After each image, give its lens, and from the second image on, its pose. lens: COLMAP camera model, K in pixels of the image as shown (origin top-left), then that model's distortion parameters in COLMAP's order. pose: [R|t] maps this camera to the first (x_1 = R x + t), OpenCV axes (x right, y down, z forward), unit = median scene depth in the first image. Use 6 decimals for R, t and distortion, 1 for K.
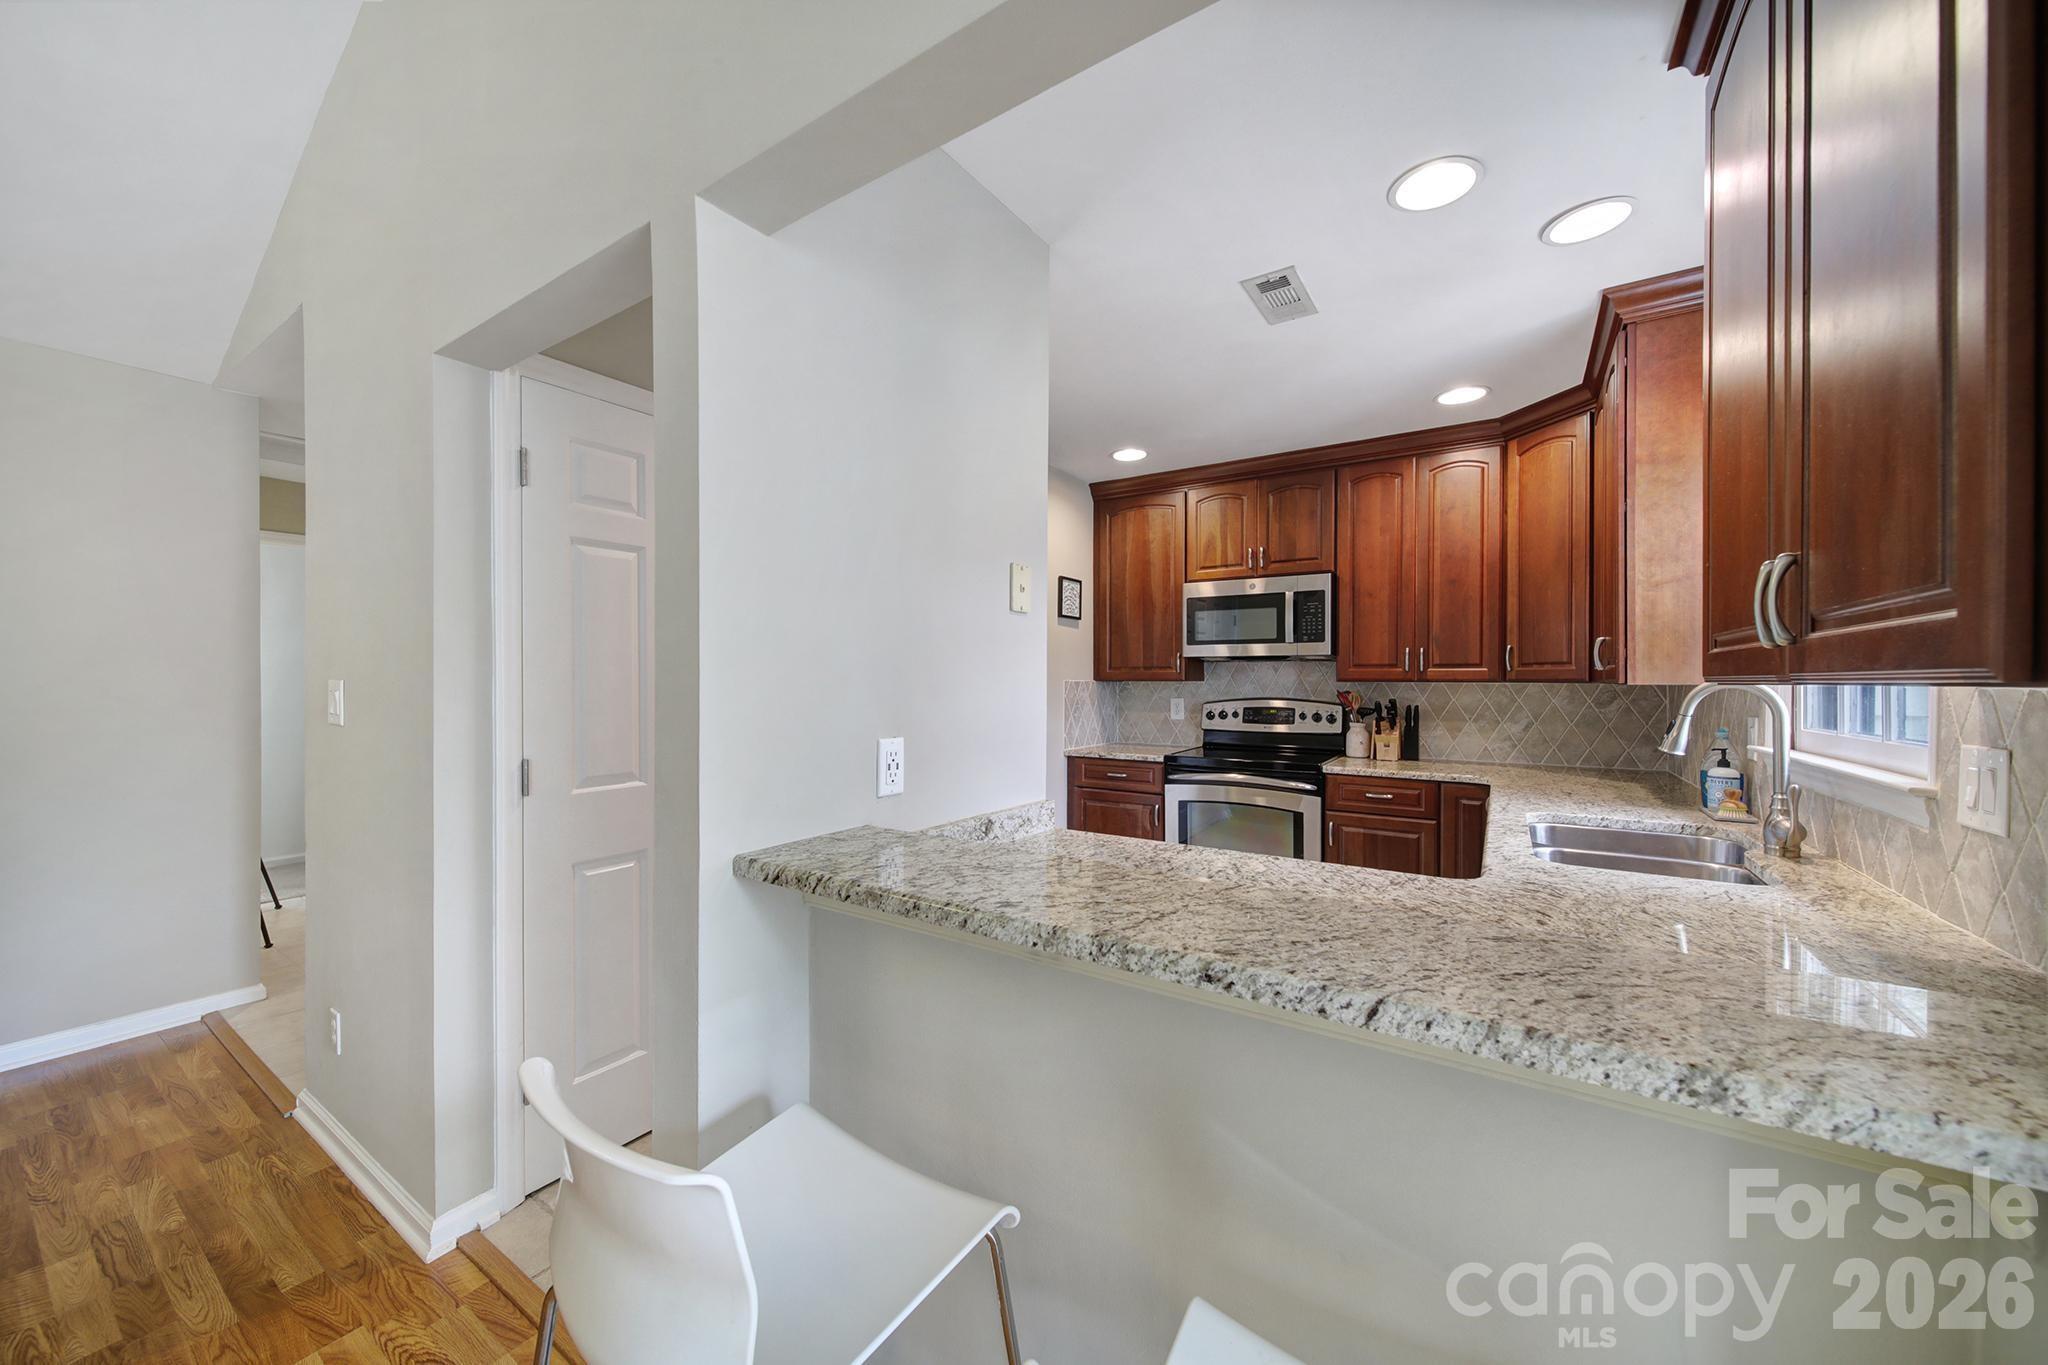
lens RADIAL K [[731.2, 0, 1026.7], [0, 731.2, 682.5], [0, 0, 1]] dist [-0.001928, -0.000329]
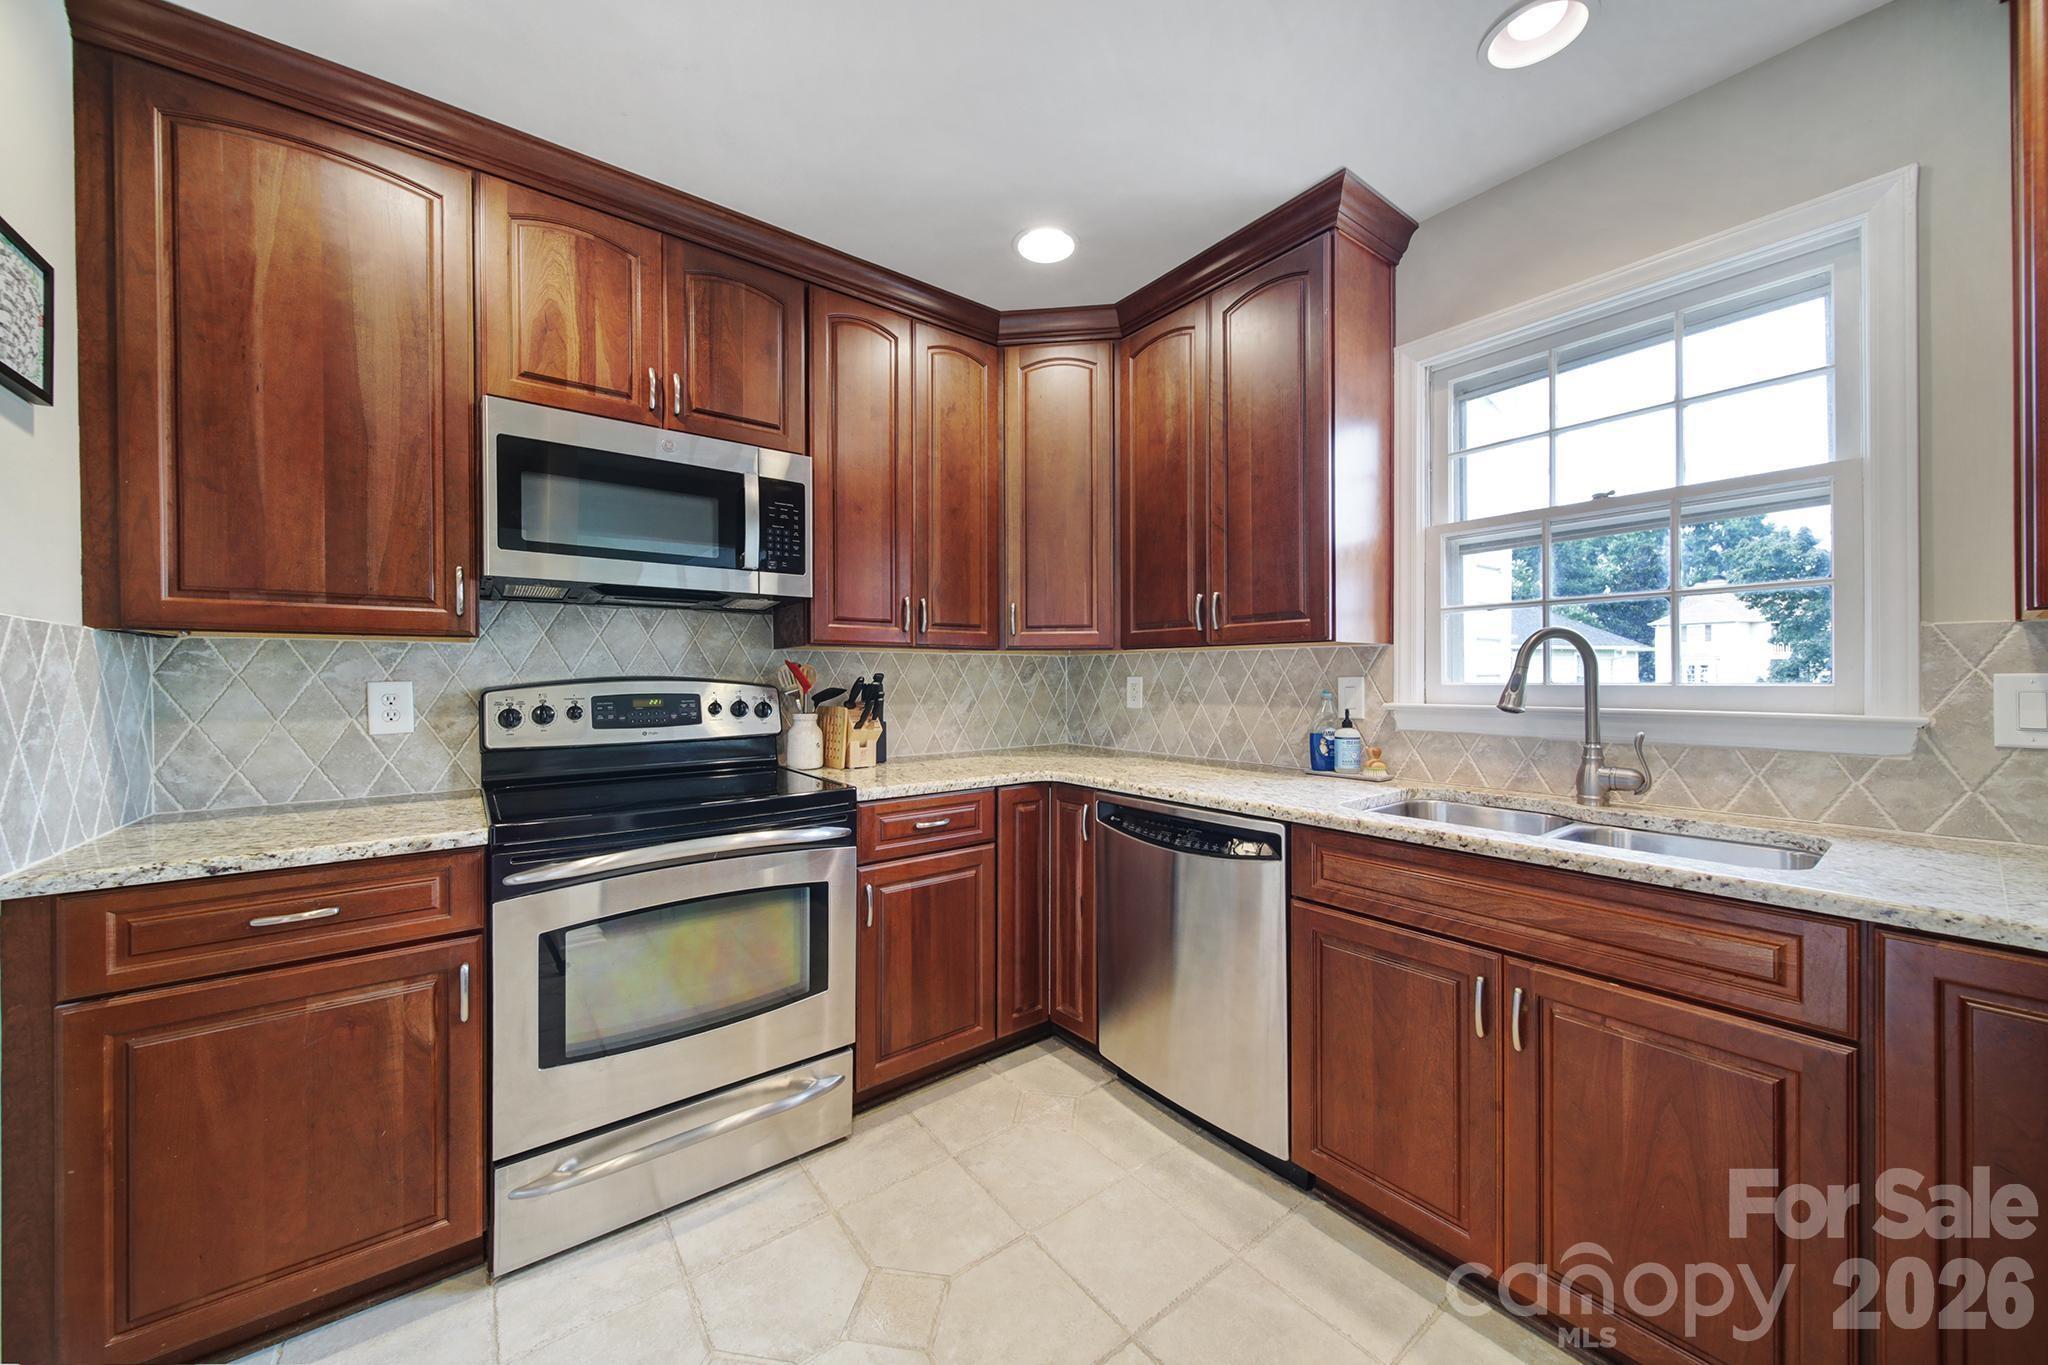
lens RADIAL K [[731.2, 0, 1023.8], [0, 731.2, 680.9], [0, 0, 1]] dist [-0.001928, -0.000329]
pose [[0.329863, -0.009082, 0.943985, -0.073507], [0.005746, 0.999955, 0.007613, 0.022489], [-0.944011, 0.002913, 0.329901, 0.593005]]
